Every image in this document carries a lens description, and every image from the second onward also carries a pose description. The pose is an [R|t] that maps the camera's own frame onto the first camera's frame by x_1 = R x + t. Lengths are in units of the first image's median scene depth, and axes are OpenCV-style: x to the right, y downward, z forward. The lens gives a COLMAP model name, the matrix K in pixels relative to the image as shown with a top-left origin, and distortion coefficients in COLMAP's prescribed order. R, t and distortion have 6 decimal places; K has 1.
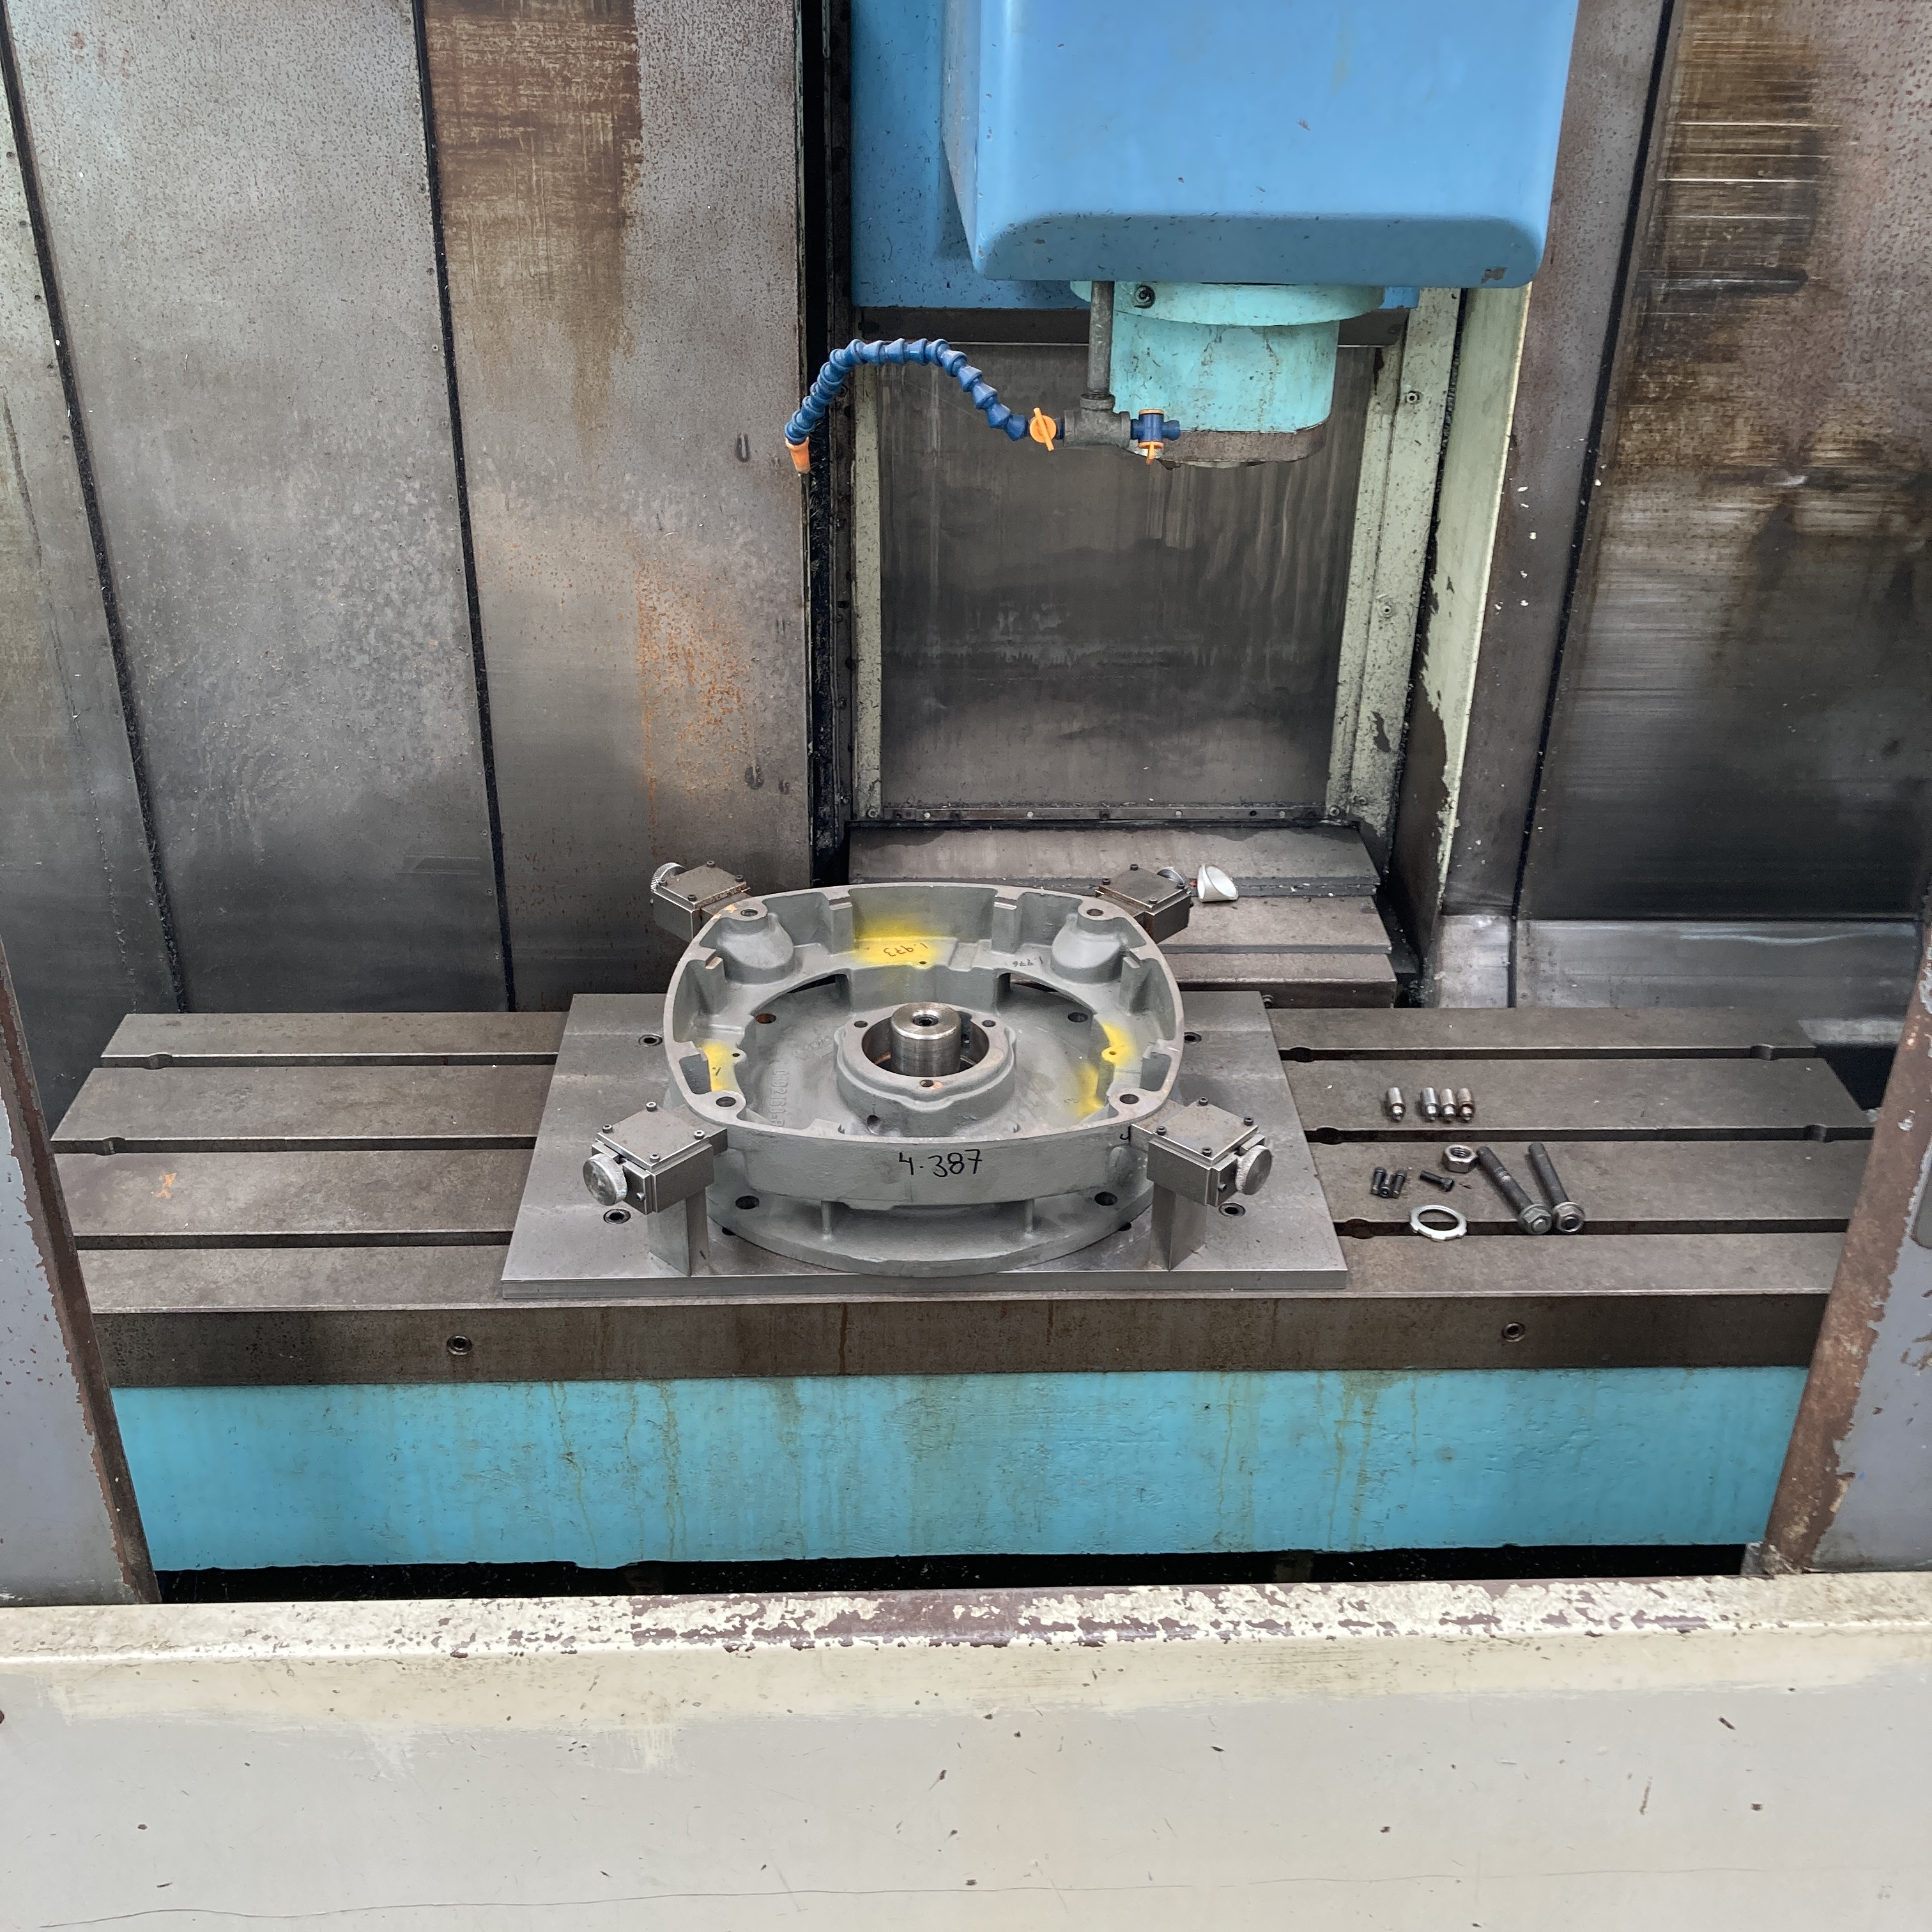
lens RADIAL K [[2137.0, 0, 930.8], [0, 2137.0, 1001.9], [0, 0, 1]] dist [0.016498, 0.000000]
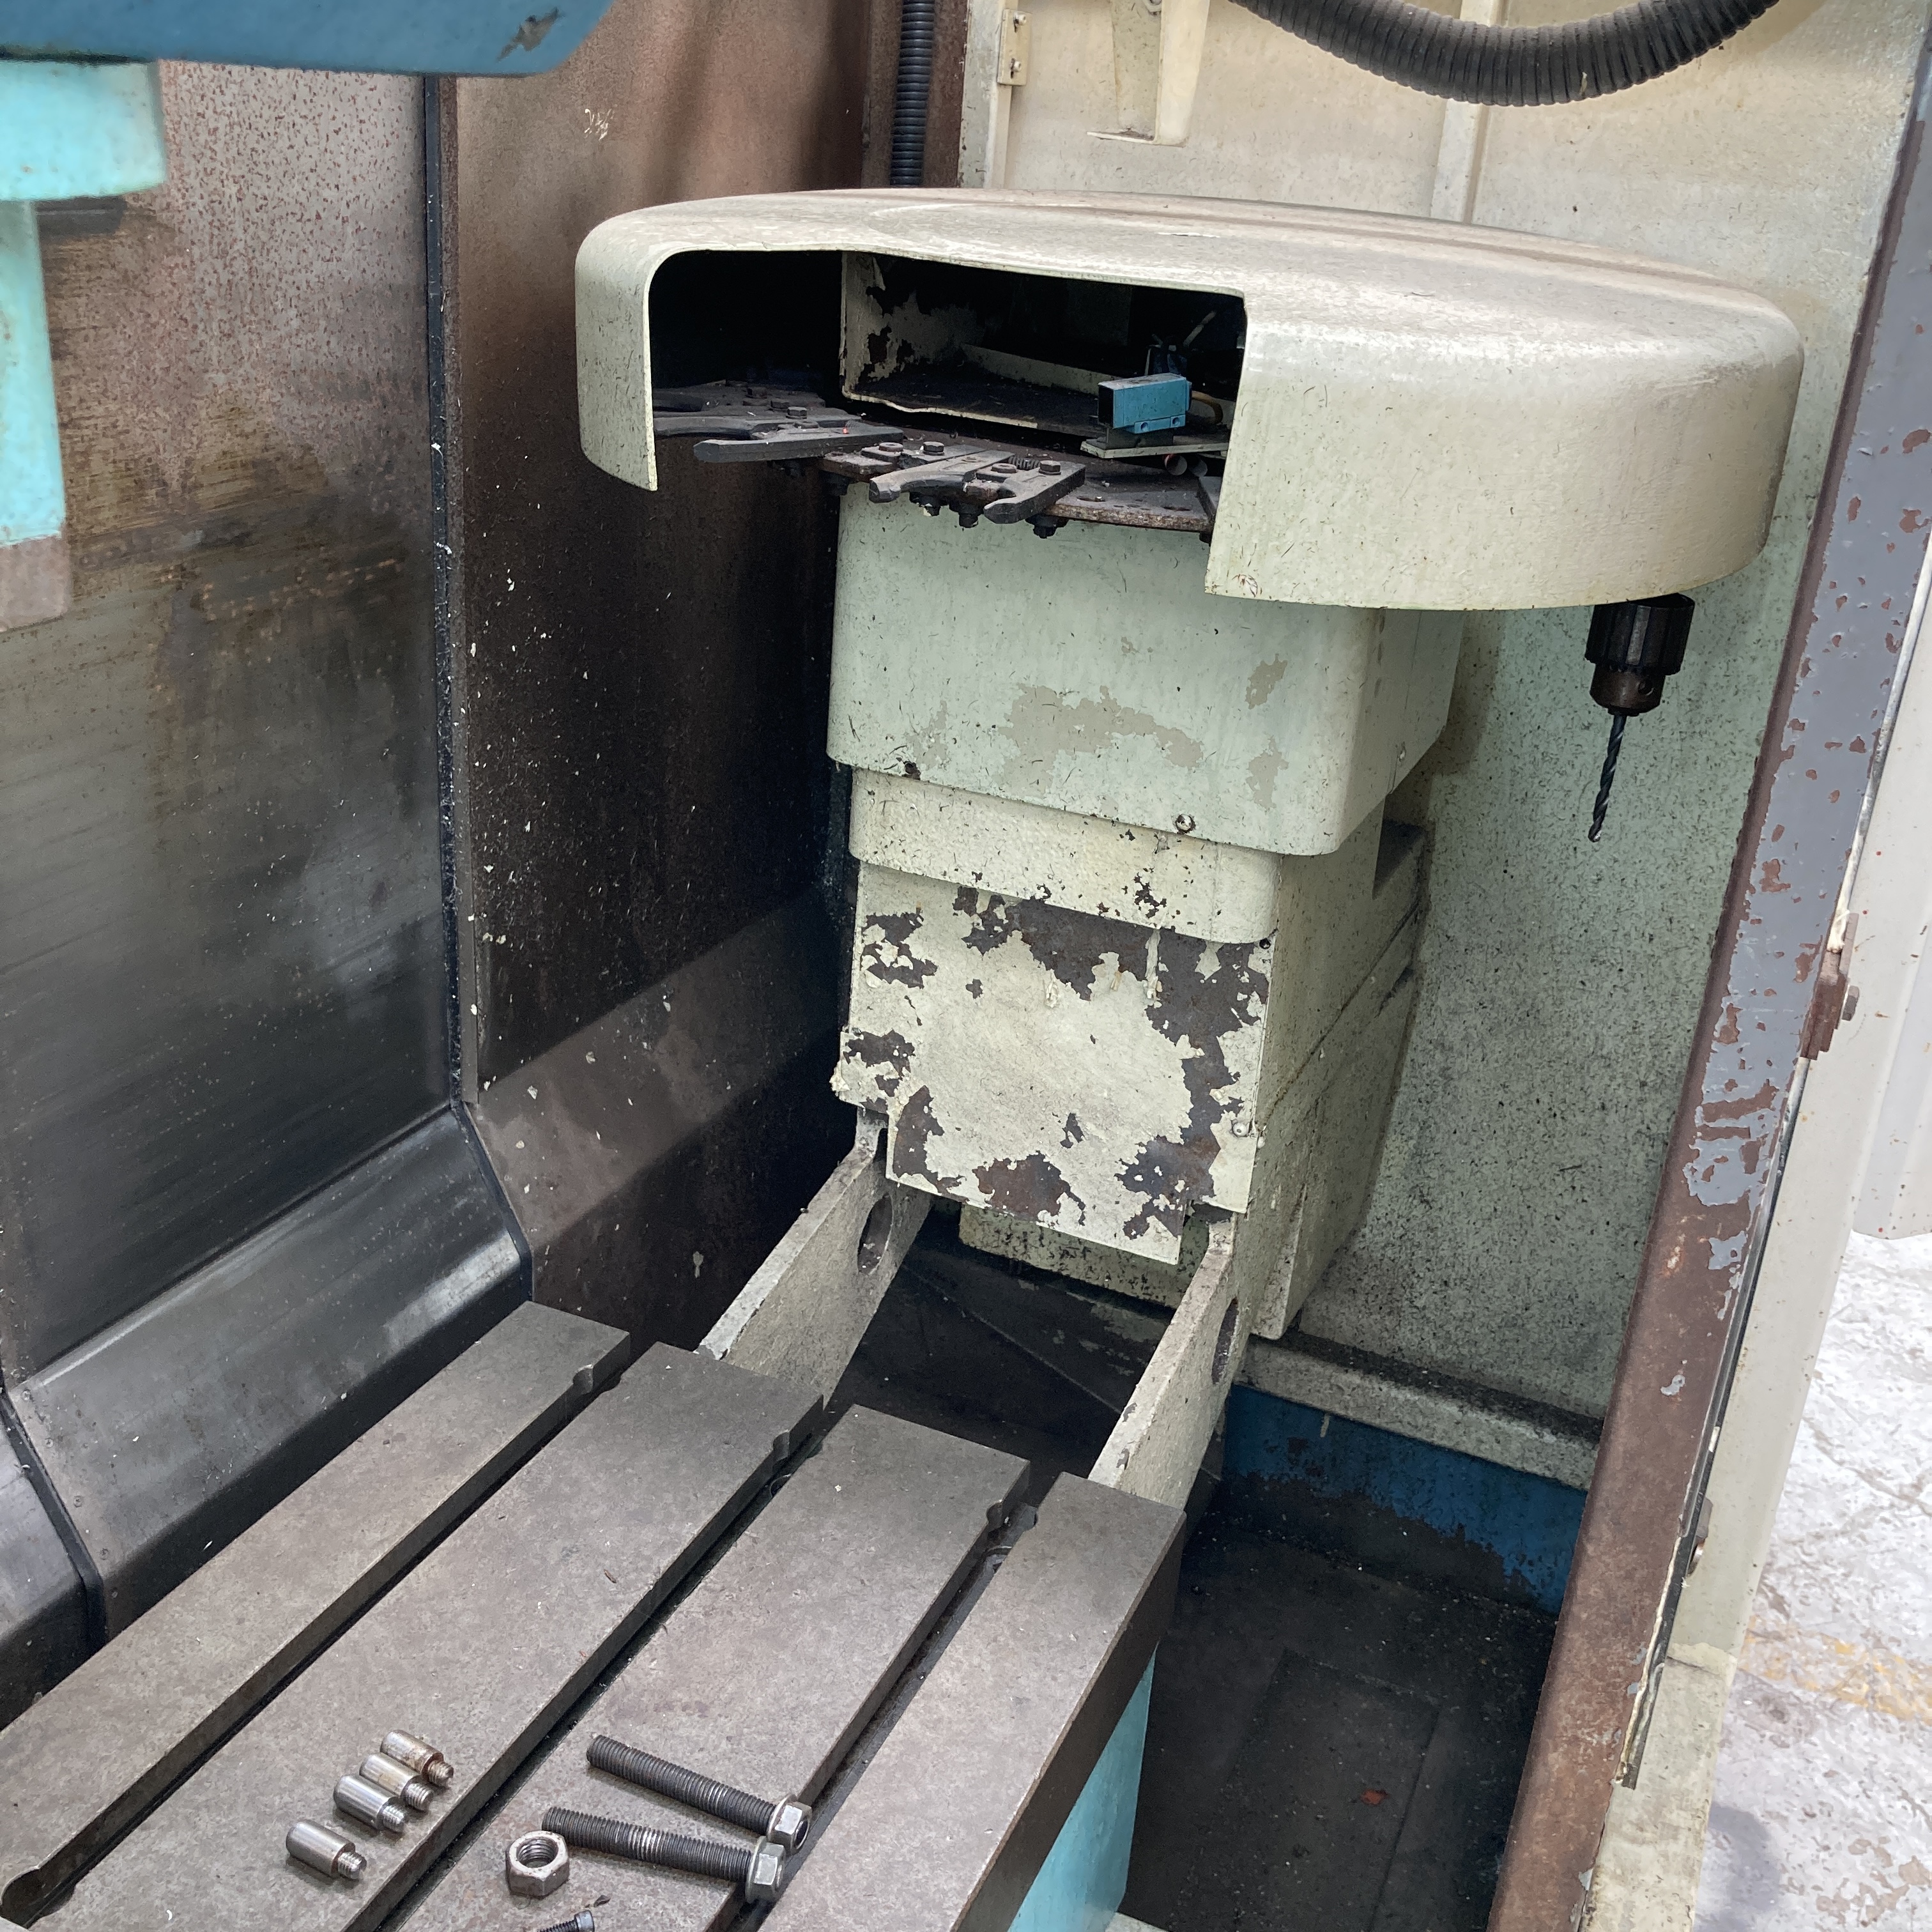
lens RADIAL K [[2137.0, 0, 985.2], [0, 2137.0, 964.6], [0, 0, 1]] dist [0.016498, 0.000000]
pose [[0.400311, -0.340473, 0.850782, -0.070967], [0.389423, 0.903619, 0.178386, -0.164652], [-0.829518, 0.259905, 0.494317, 0.577150]]
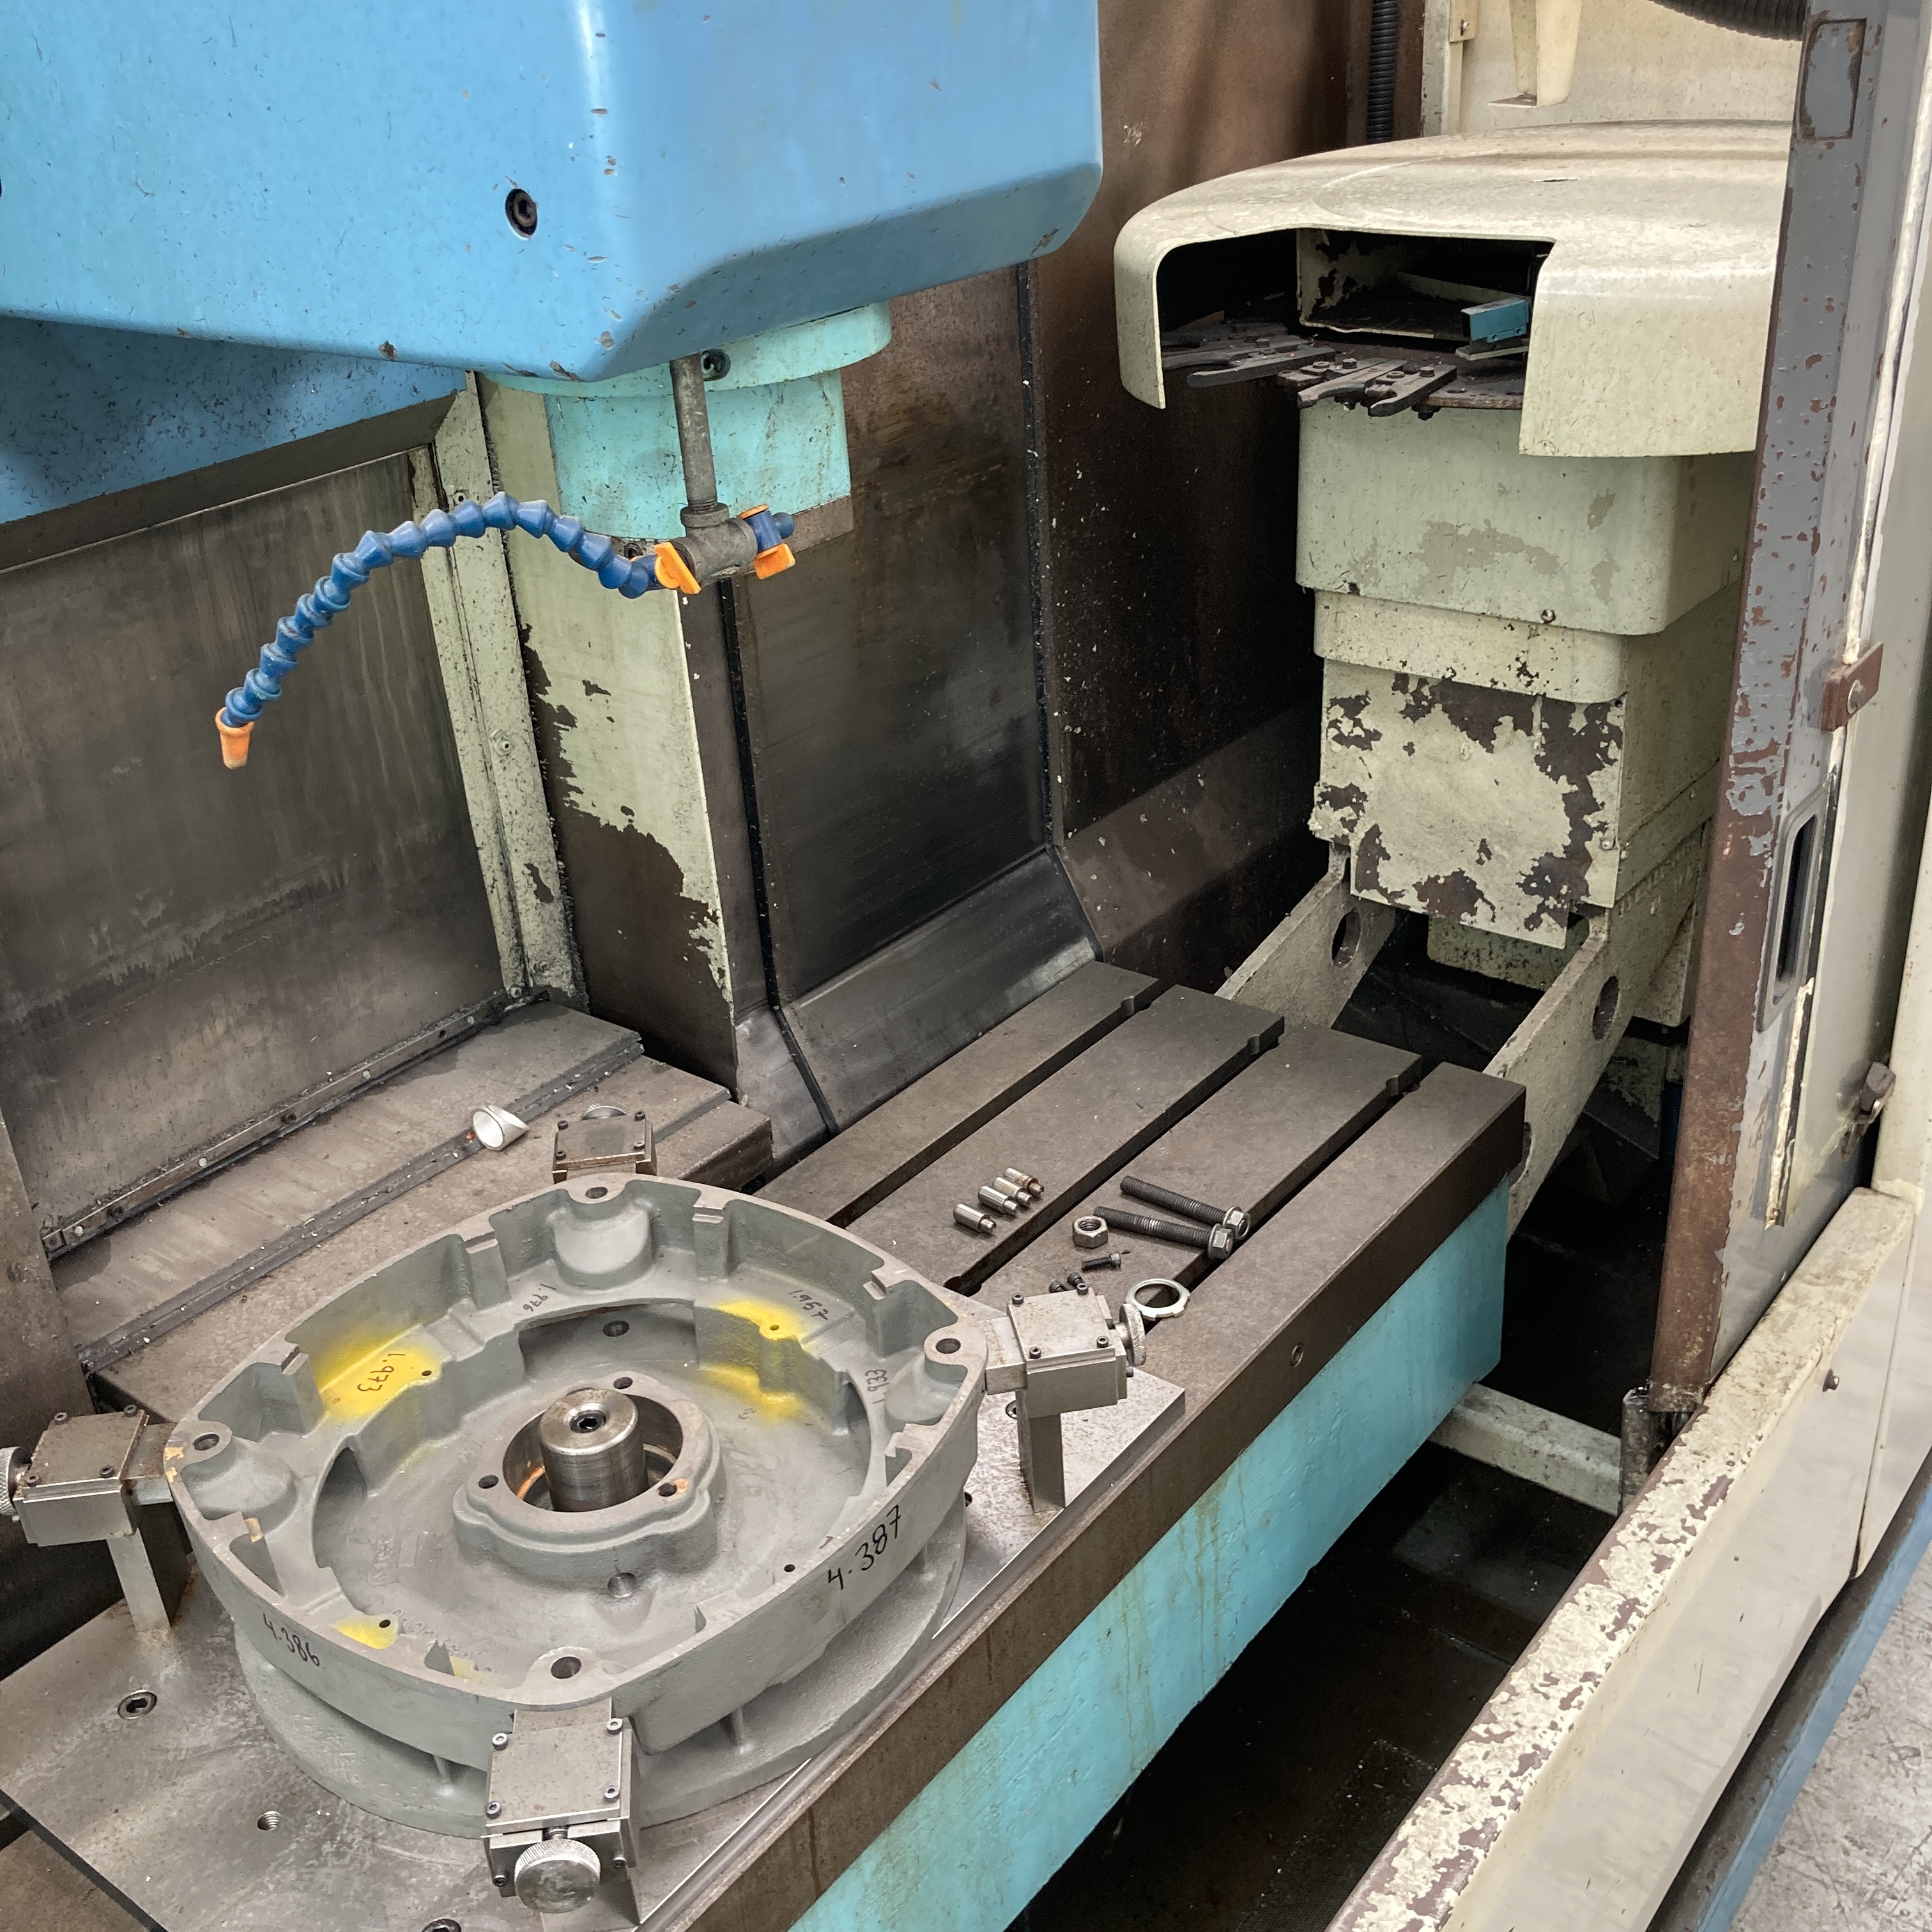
lens RADIAL K [[2137.0, 0, 929.9], [0, 2137.0, 1034.9], [0, 0, 1]] dist [0.016498, 0.000000]
pose [[0.632946, -0.420592, 0.649985, -0.329480], [0.445913, 0.884369, 0.138033, -0.147911], [-0.632882, 0.202470, 0.747306, 0.342113]]
